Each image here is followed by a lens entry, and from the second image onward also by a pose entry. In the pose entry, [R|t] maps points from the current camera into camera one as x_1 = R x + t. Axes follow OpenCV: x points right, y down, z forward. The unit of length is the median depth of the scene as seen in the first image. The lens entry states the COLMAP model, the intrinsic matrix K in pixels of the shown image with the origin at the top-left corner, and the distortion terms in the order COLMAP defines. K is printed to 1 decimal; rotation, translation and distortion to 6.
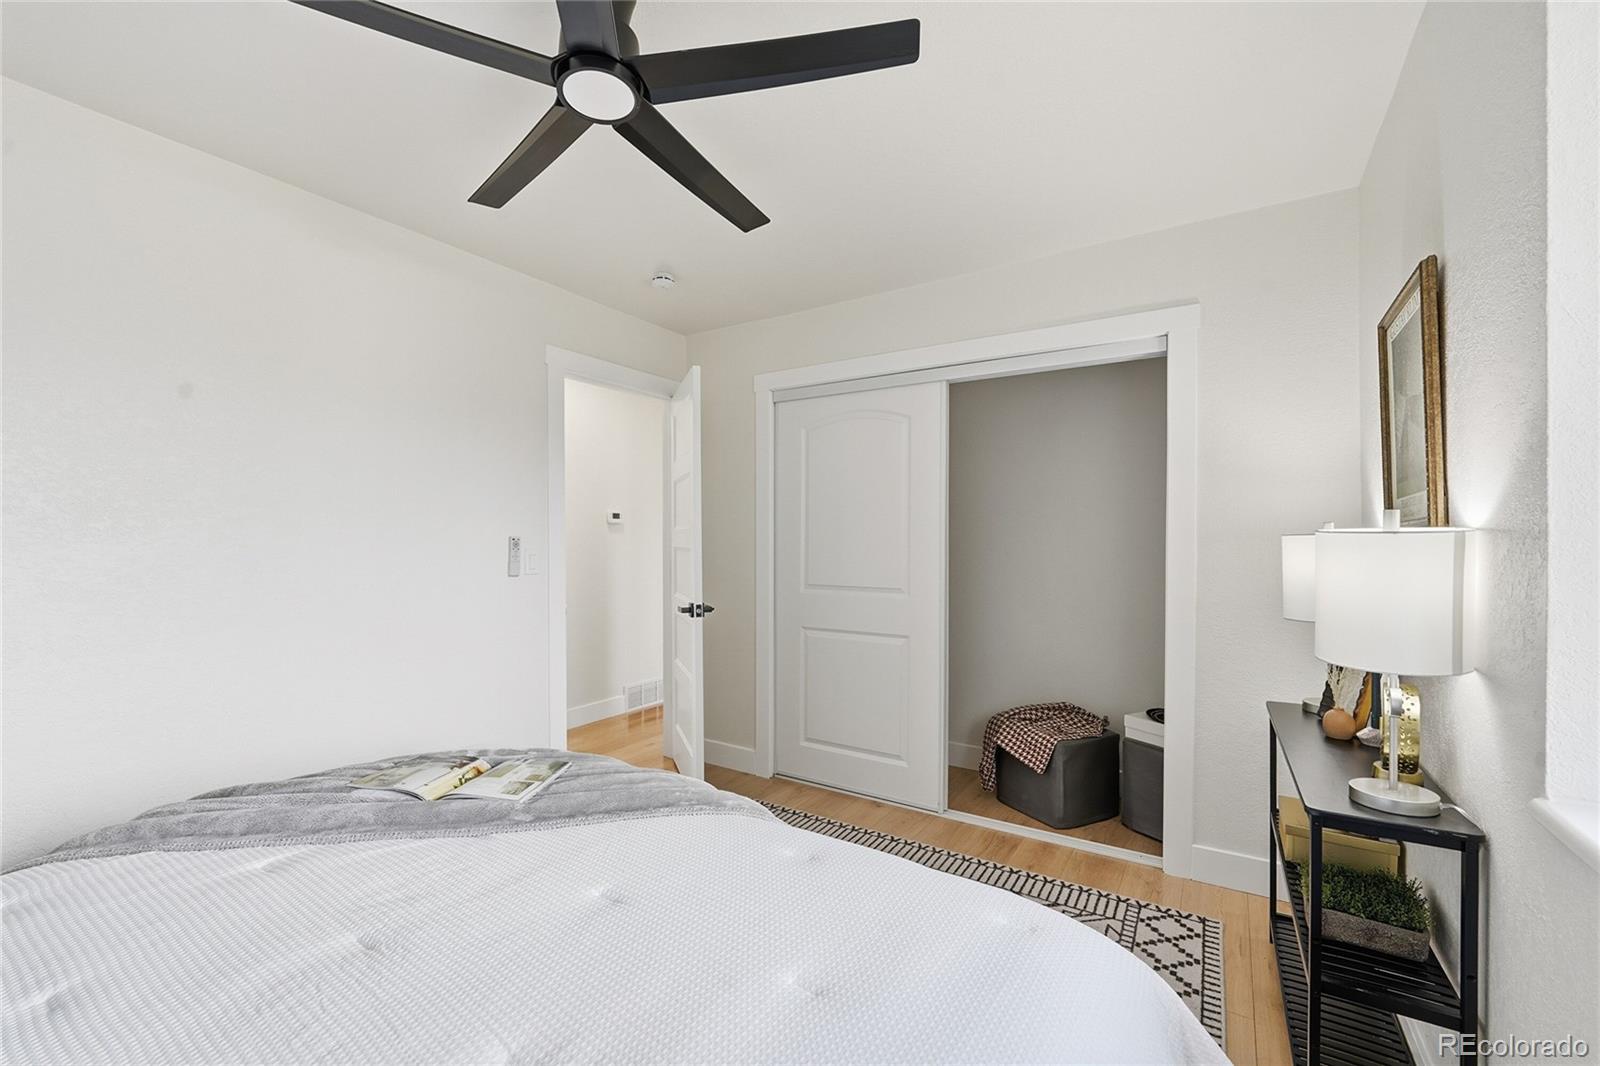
lens RADIAL K [[650.6, 0, 800.0], [0, 650.6, 536.8], [0, 0, 1]] dist [-0.010331, -0.000452]
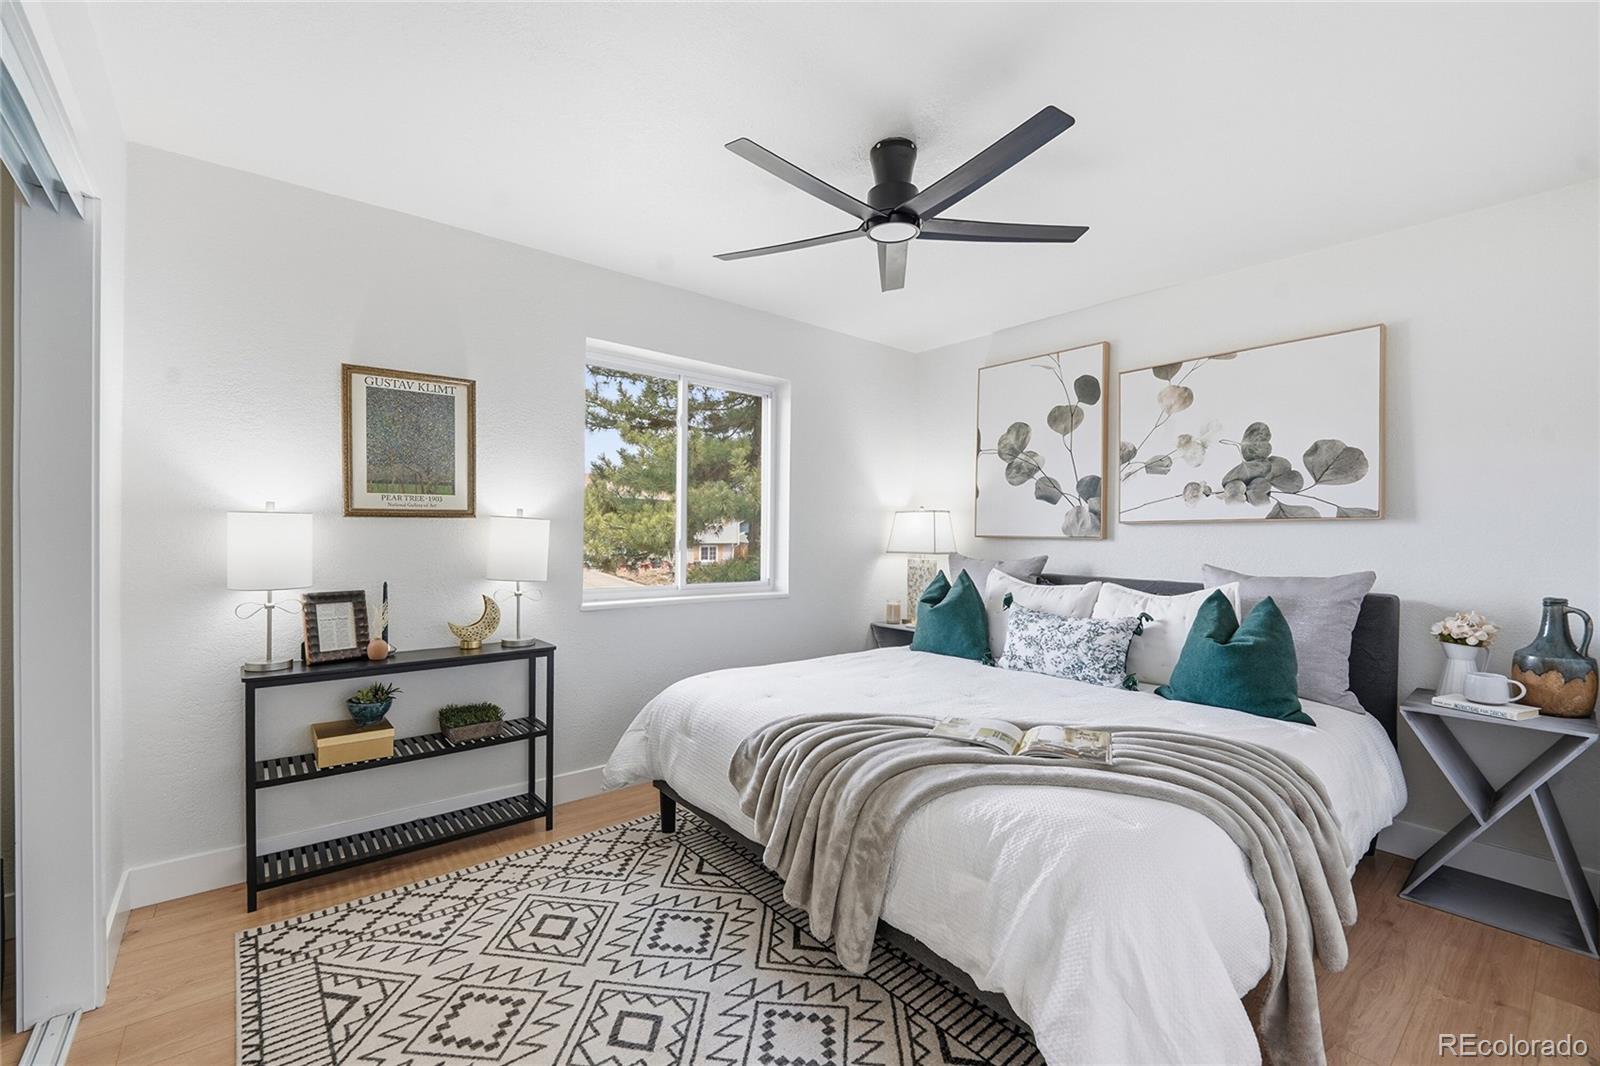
lens RADIAL K [[650.6, 0, 798.7], [0, 650.6, 535.6], [0, 0, 1]] dist [-0.010331, -0.000452]
pose [[-0.959113, -0.006433, 0.282950, -0.365177], [-0.008878, 0.999934, -0.007360, 0.033663], [-0.282884, -0.009571, -0.959106, 1.675384]]
